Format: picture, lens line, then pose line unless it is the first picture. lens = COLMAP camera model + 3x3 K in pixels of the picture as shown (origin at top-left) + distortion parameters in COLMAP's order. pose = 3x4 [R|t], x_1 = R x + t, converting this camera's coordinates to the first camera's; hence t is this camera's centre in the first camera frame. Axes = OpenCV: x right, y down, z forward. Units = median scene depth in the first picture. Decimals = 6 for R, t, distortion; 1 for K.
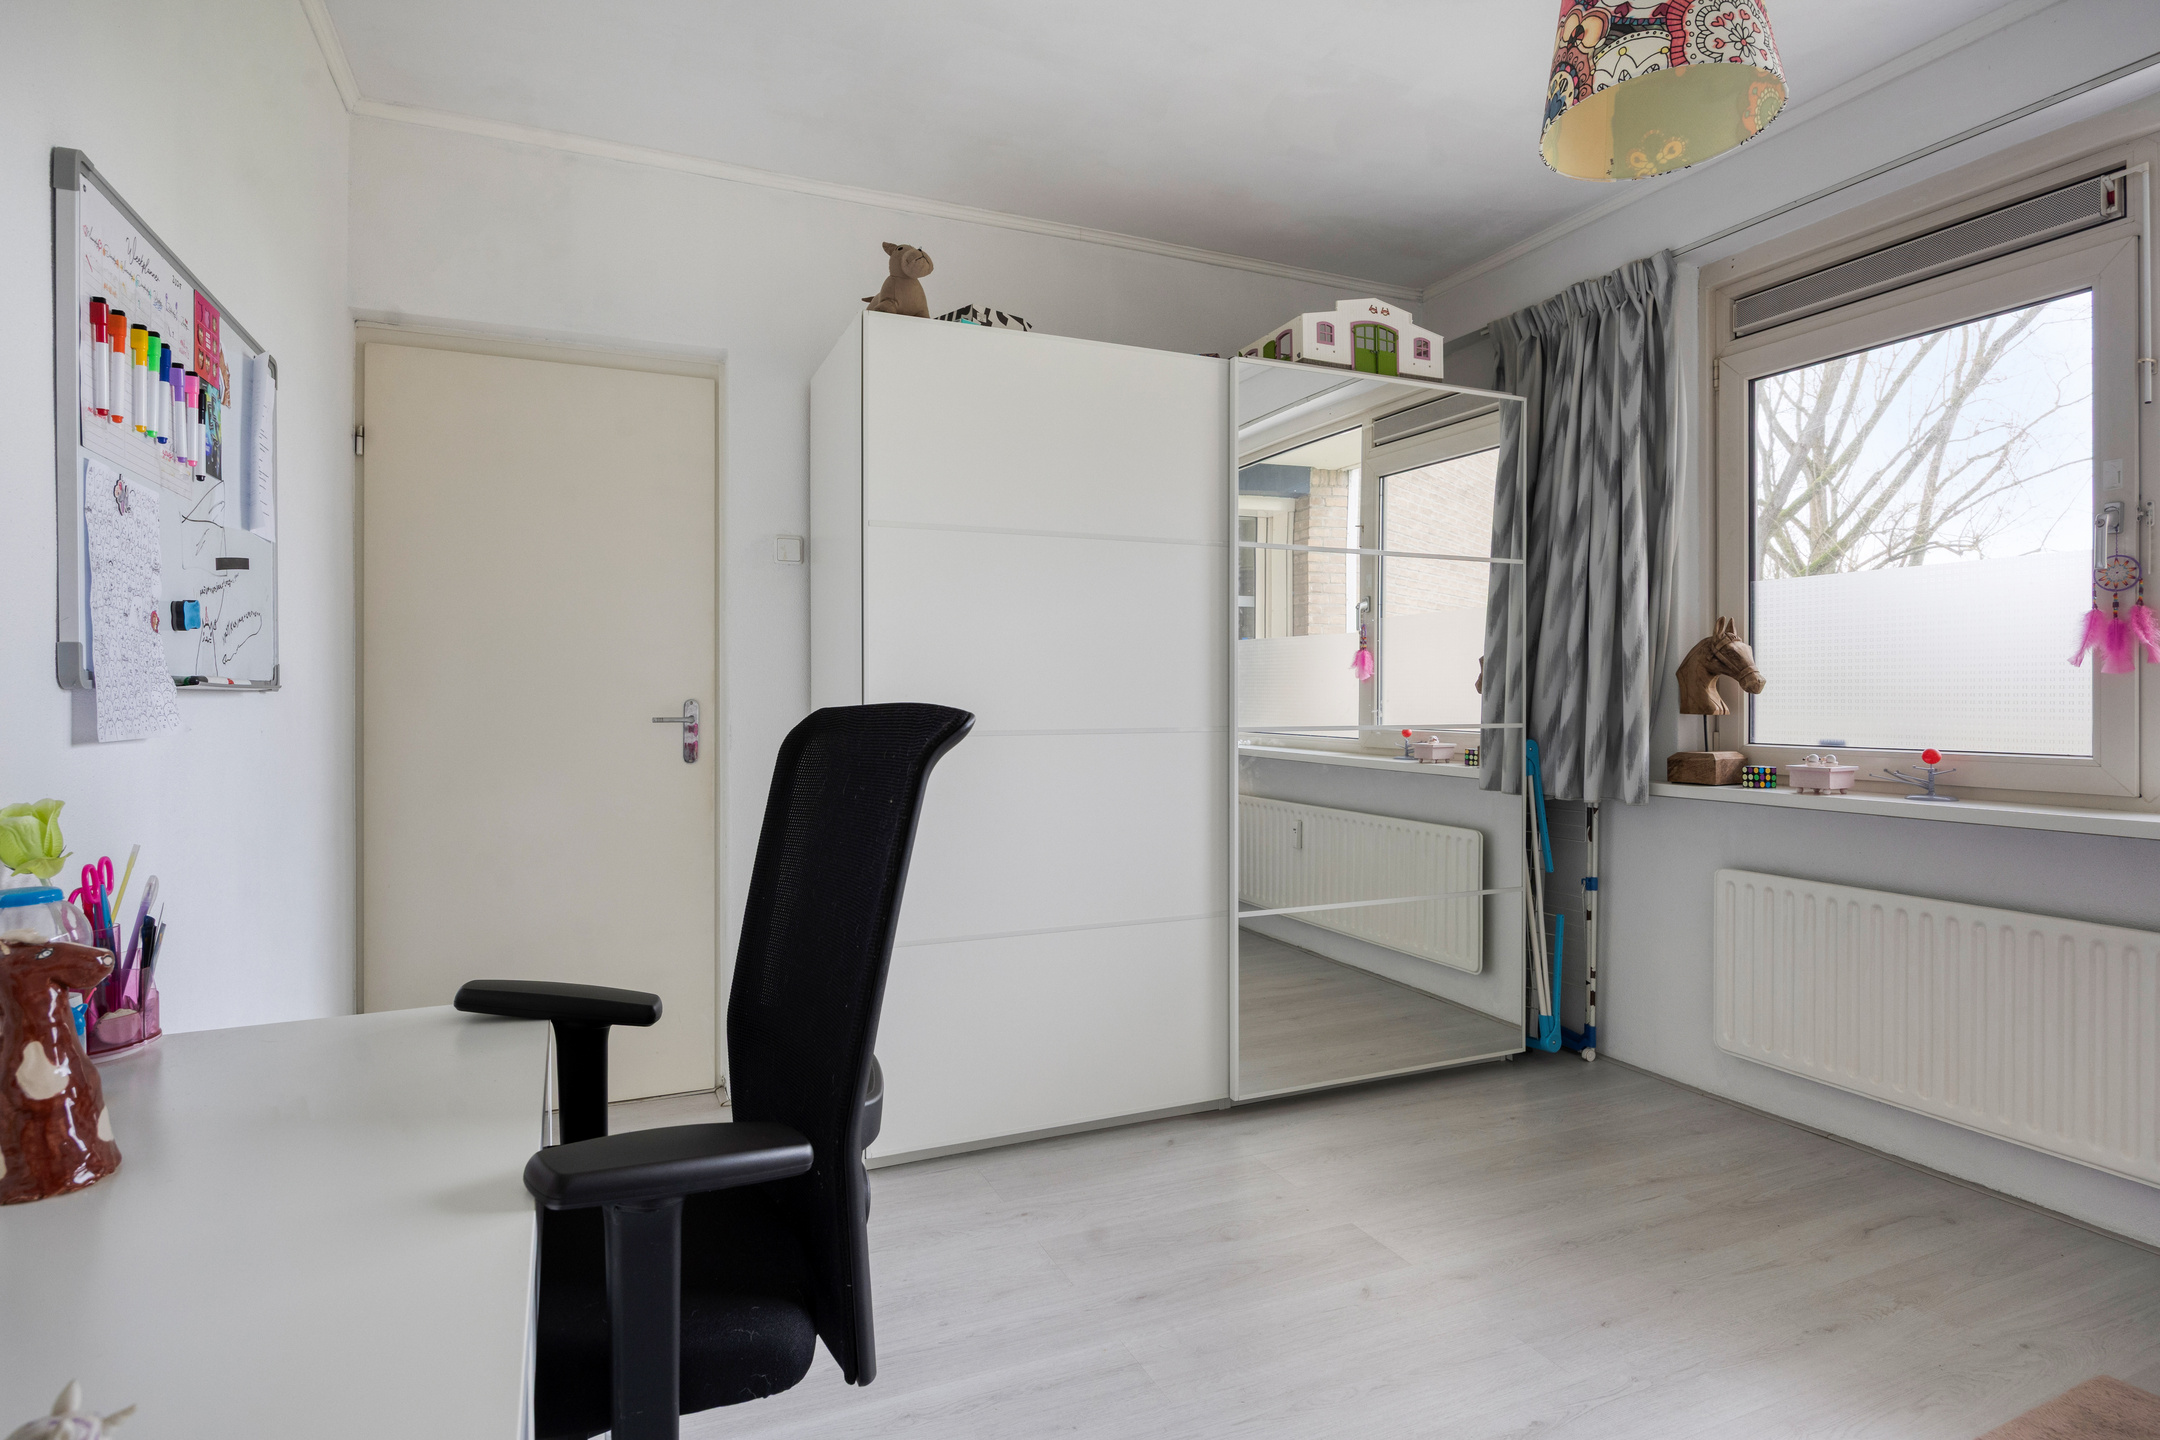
lens RADIAL K [[1161.9, 0, 1083.8], [0, 1161.9, 710.1], [0, 0, 1]] dist [0.000507, -0.002001]
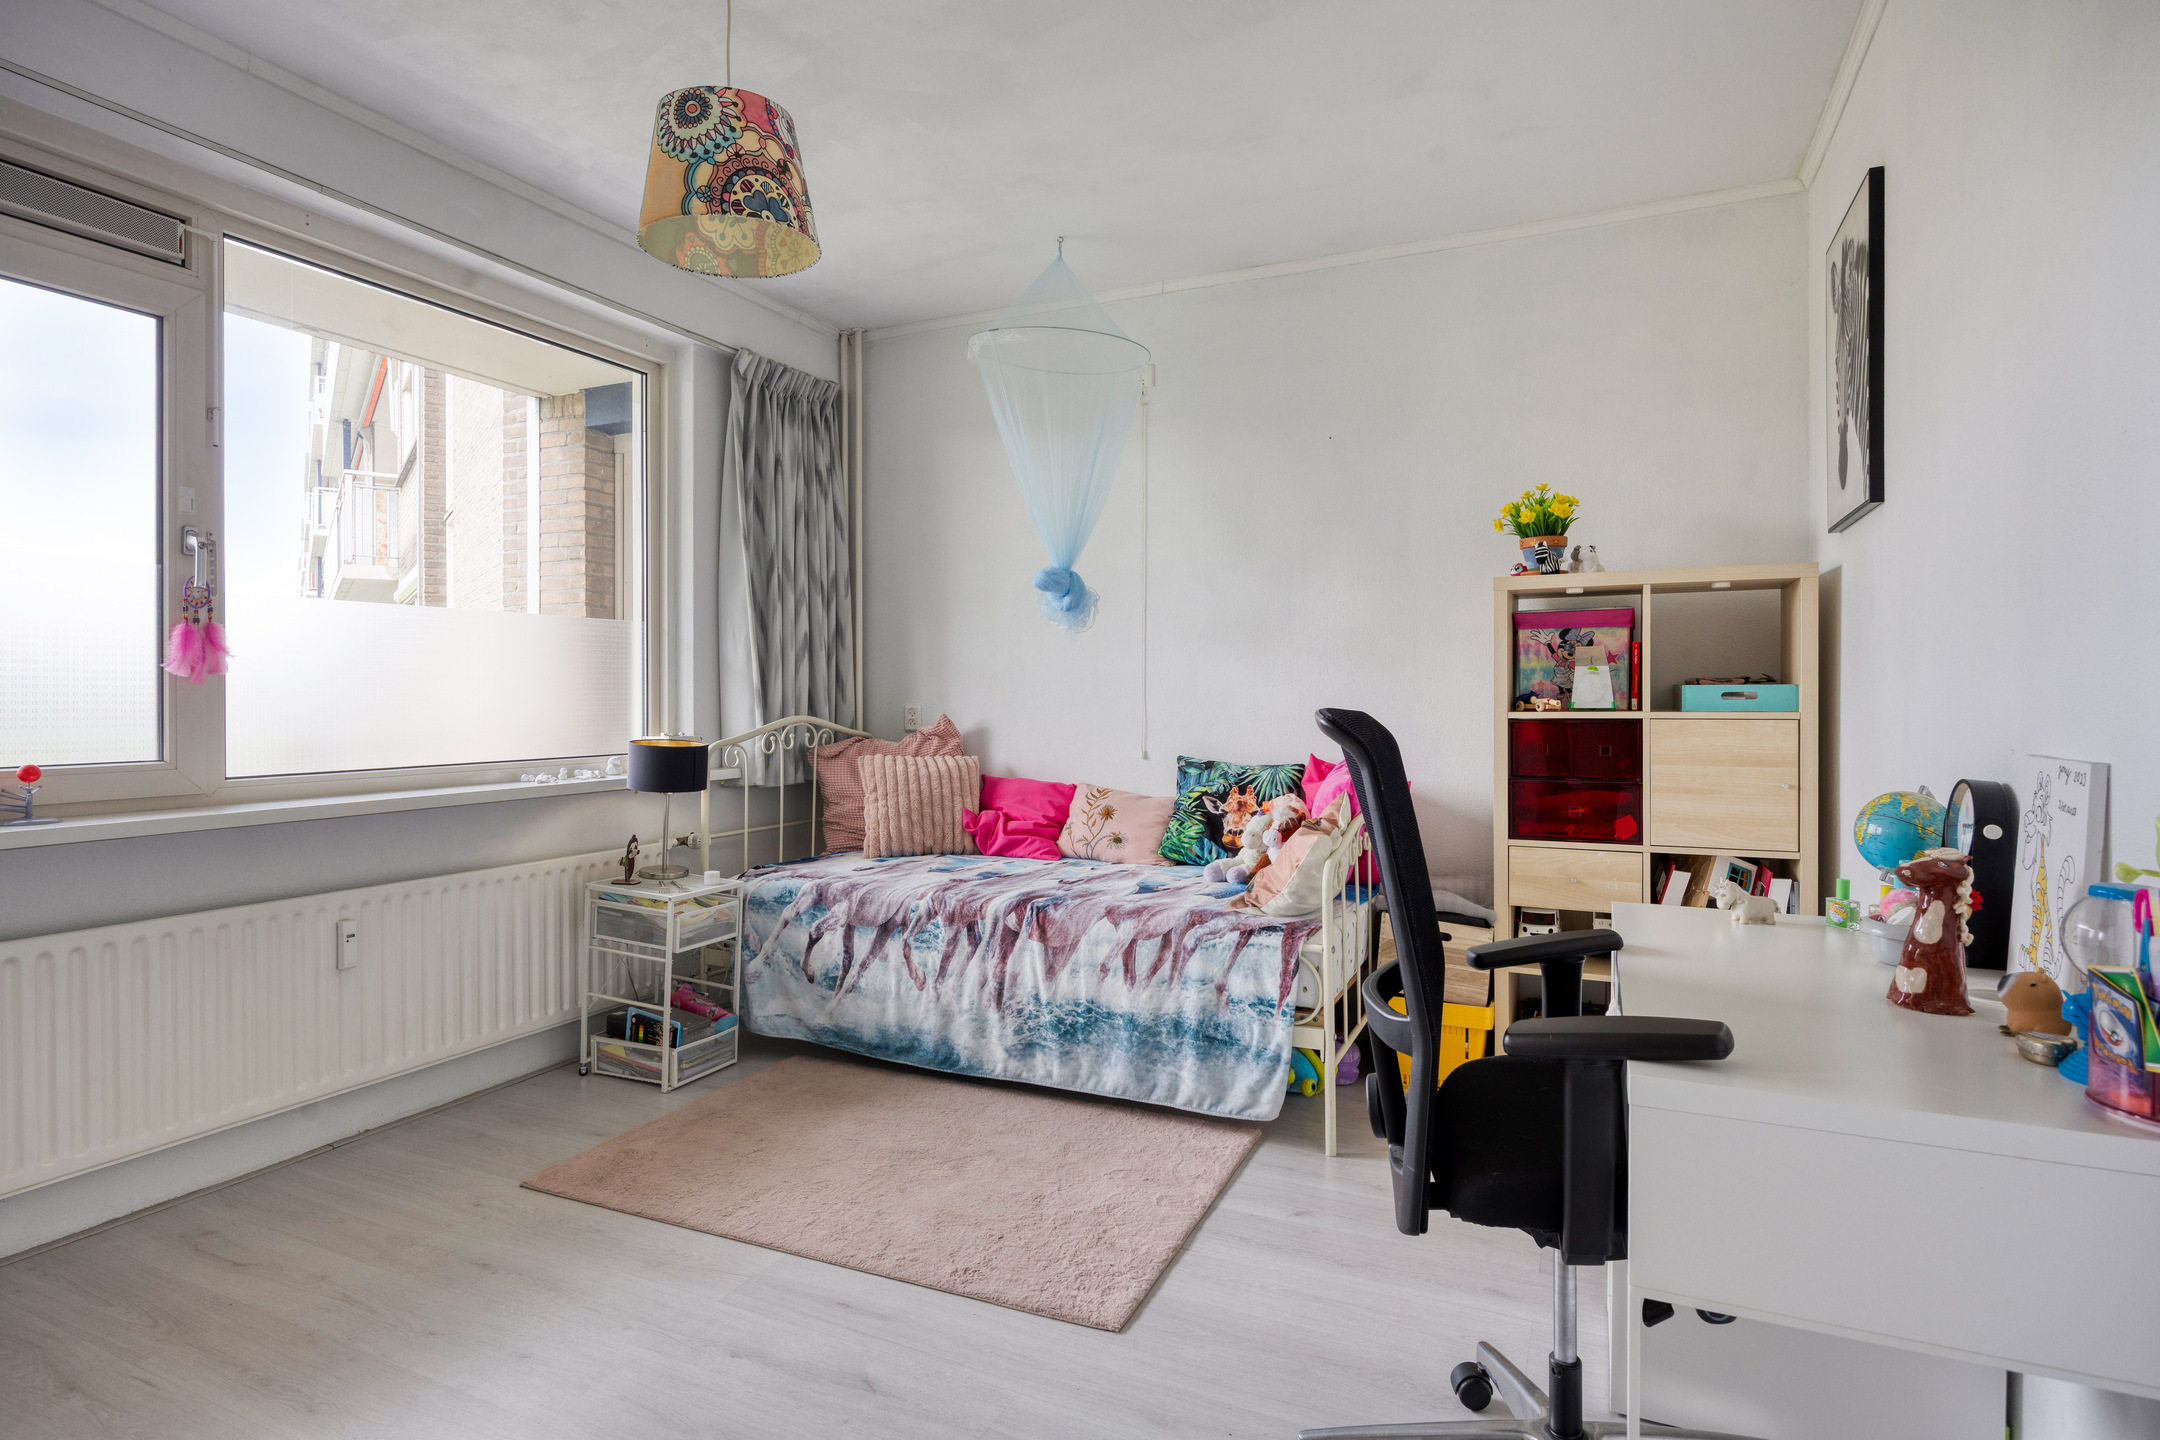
lens RADIAL K [[1161.9, 0, 1084.7], [0, 1161.9, 710.4], [0, 0, 1]] dist [0.000507, -0.002001]
pose [[-0.672140, -0.009267, 0.740367, -0.483896], [0.007575, 0.999783, 0.019391, -0.019989], [-0.740386, 0.018642, -0.671924, 1.093790]]
